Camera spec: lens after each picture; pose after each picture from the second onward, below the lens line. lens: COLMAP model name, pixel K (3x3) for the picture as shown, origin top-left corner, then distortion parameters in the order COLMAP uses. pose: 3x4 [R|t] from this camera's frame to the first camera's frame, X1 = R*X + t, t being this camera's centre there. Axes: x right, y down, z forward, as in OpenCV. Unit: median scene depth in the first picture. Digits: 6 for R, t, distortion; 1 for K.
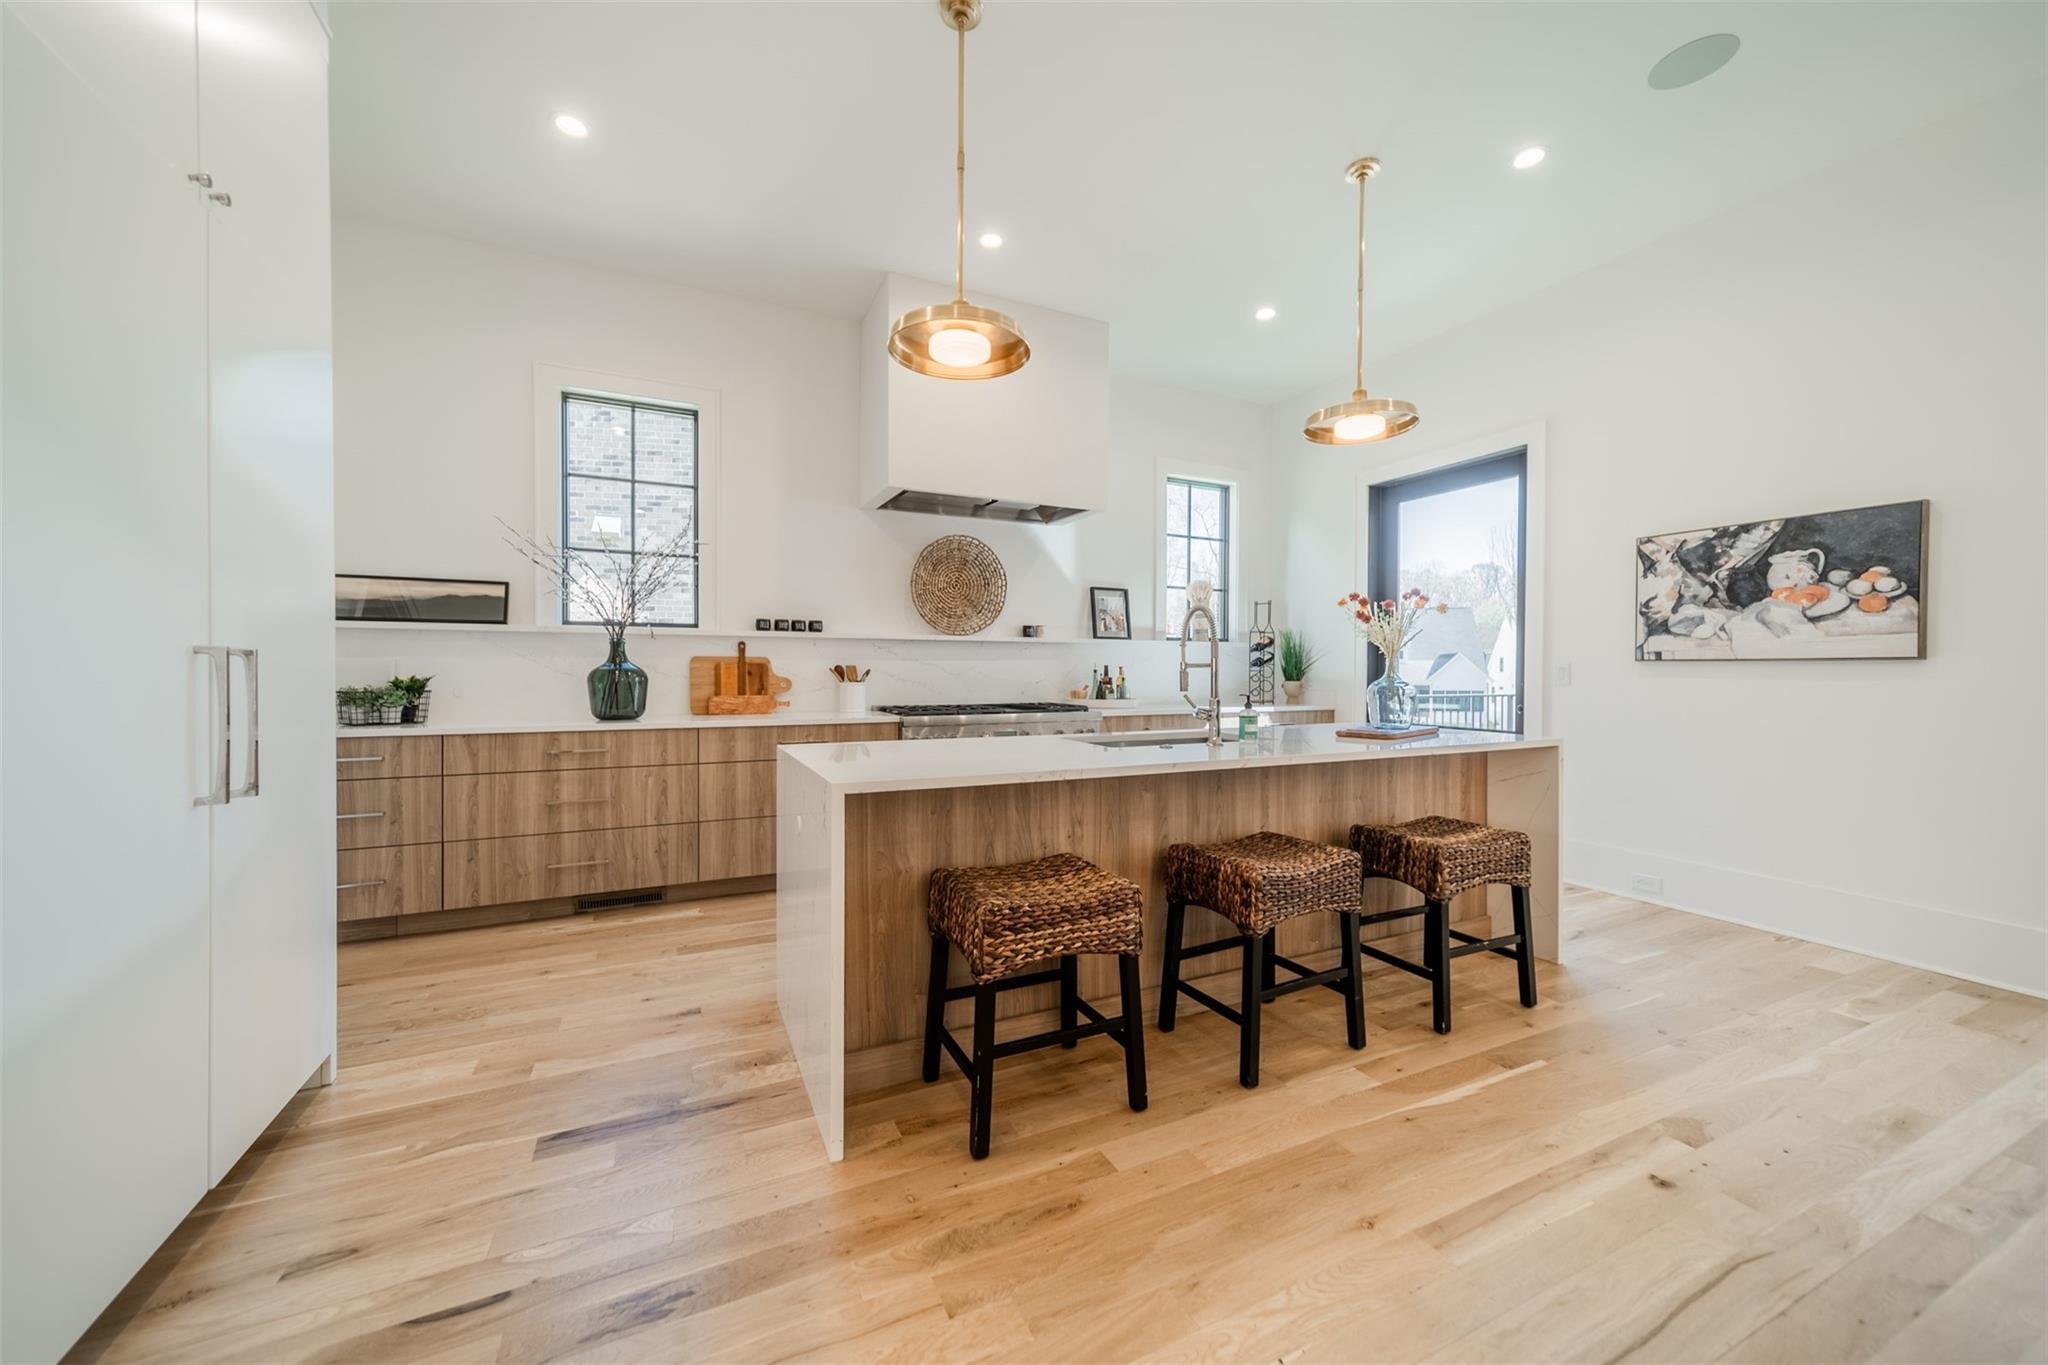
lens RADIAL K [[709.2, 0, 1064.2], [0, 709.2, 679.5], [0, 0, 1]] dist [0.006408, 0.000038]
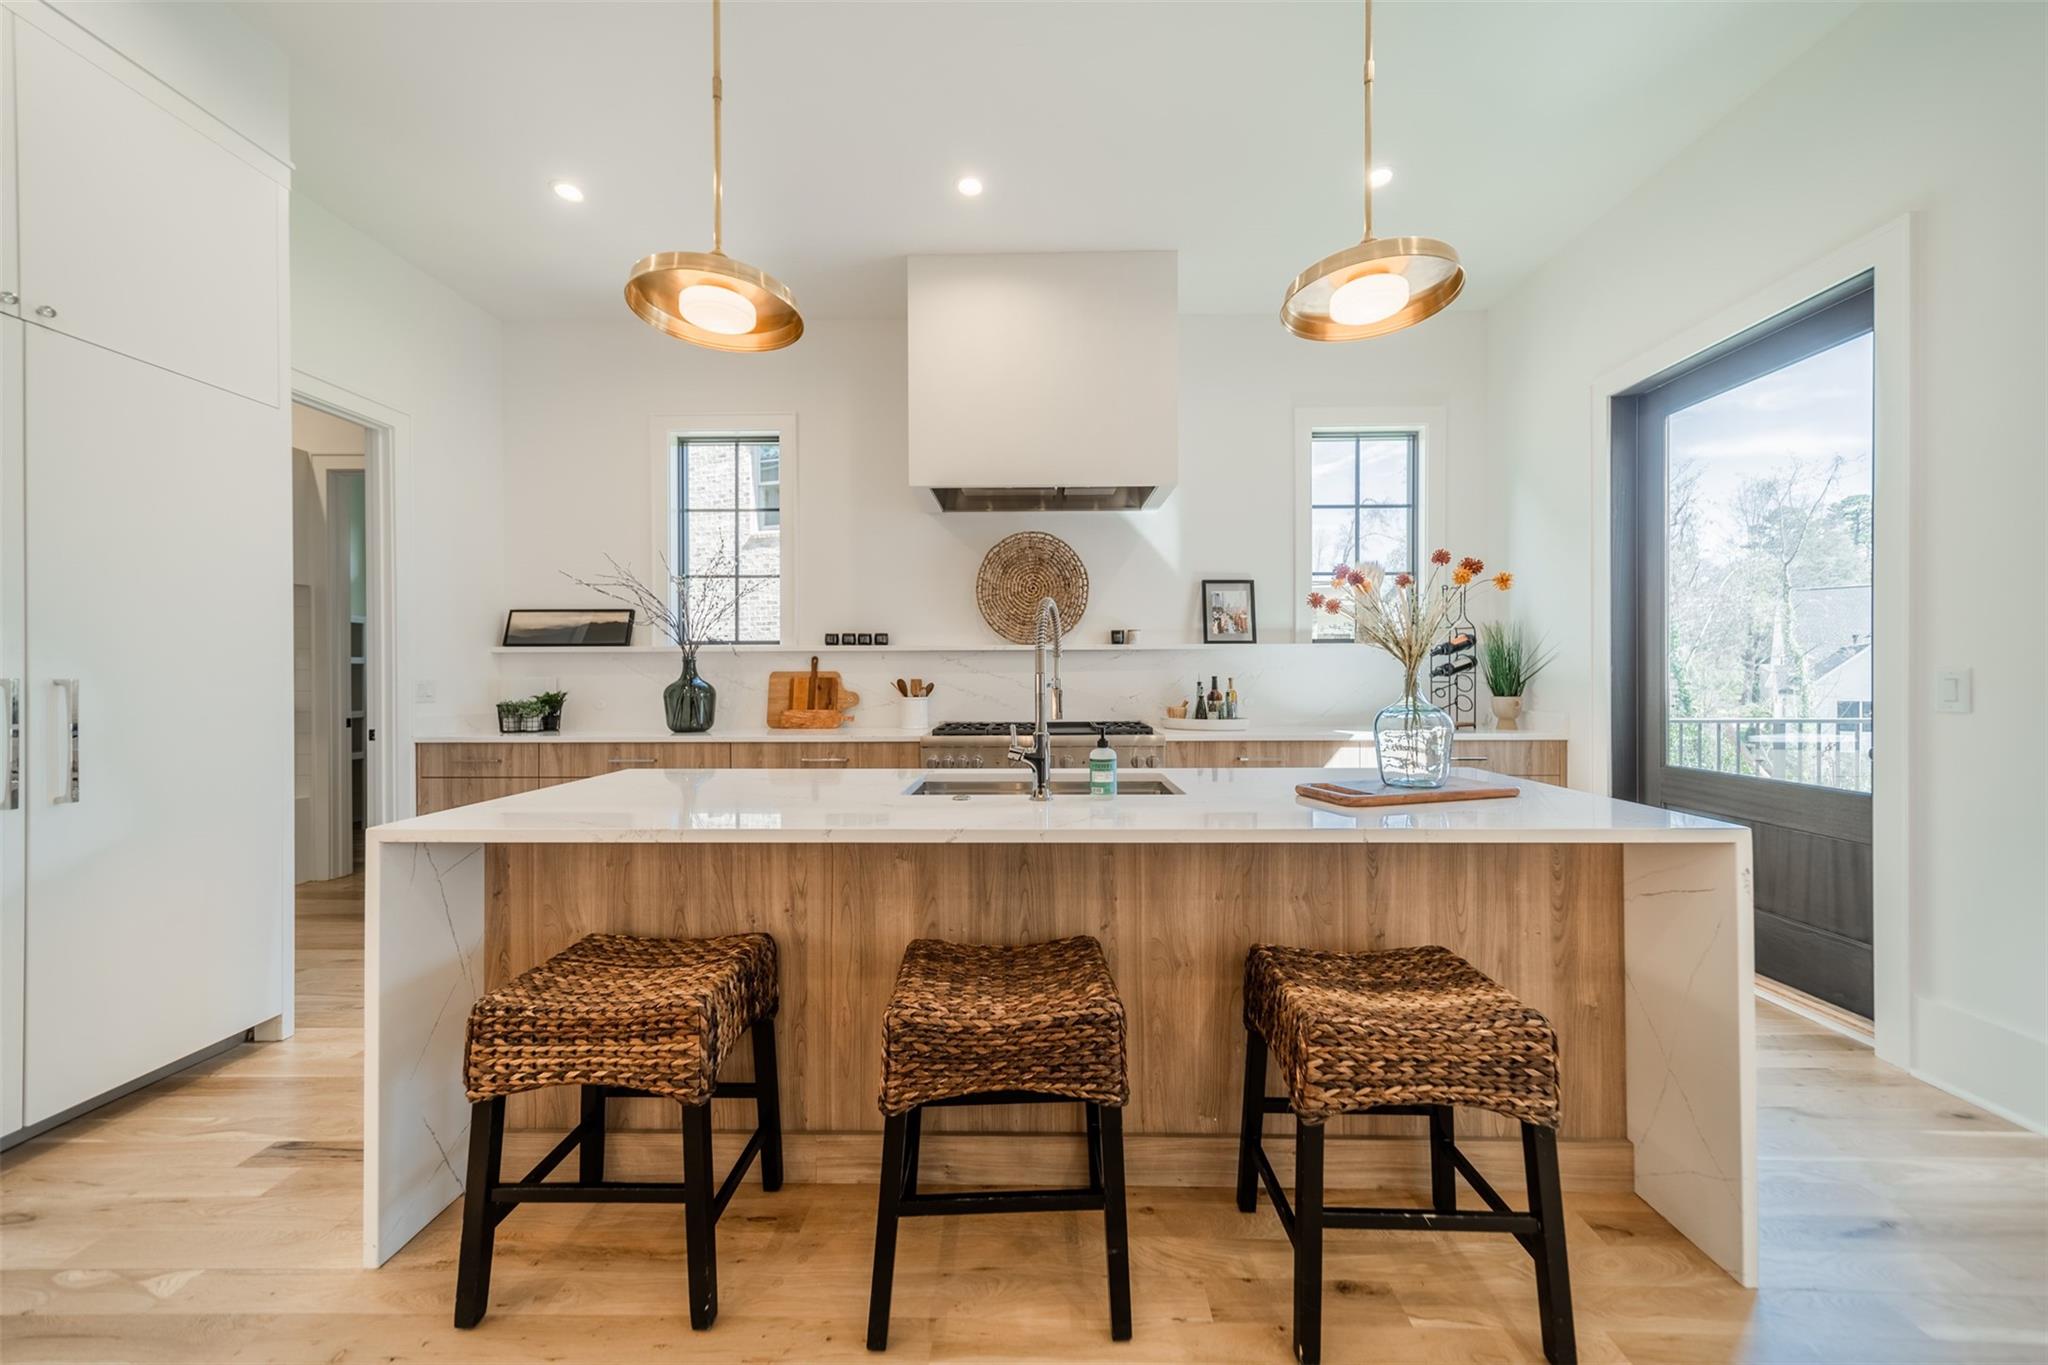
lens RADIAL K [[733.7, 0, 1059.4], [0, 733.7, 677.8], [0, 0, 1]] dist [0.006958, 0.000090]
pose [[0.900079, -0.005876, -0.435688, 0.317037], [0.000552, 0.999924, -0.012346, -0.010001], [0.435727, 0.010872, 0.900013, 0.210721]]
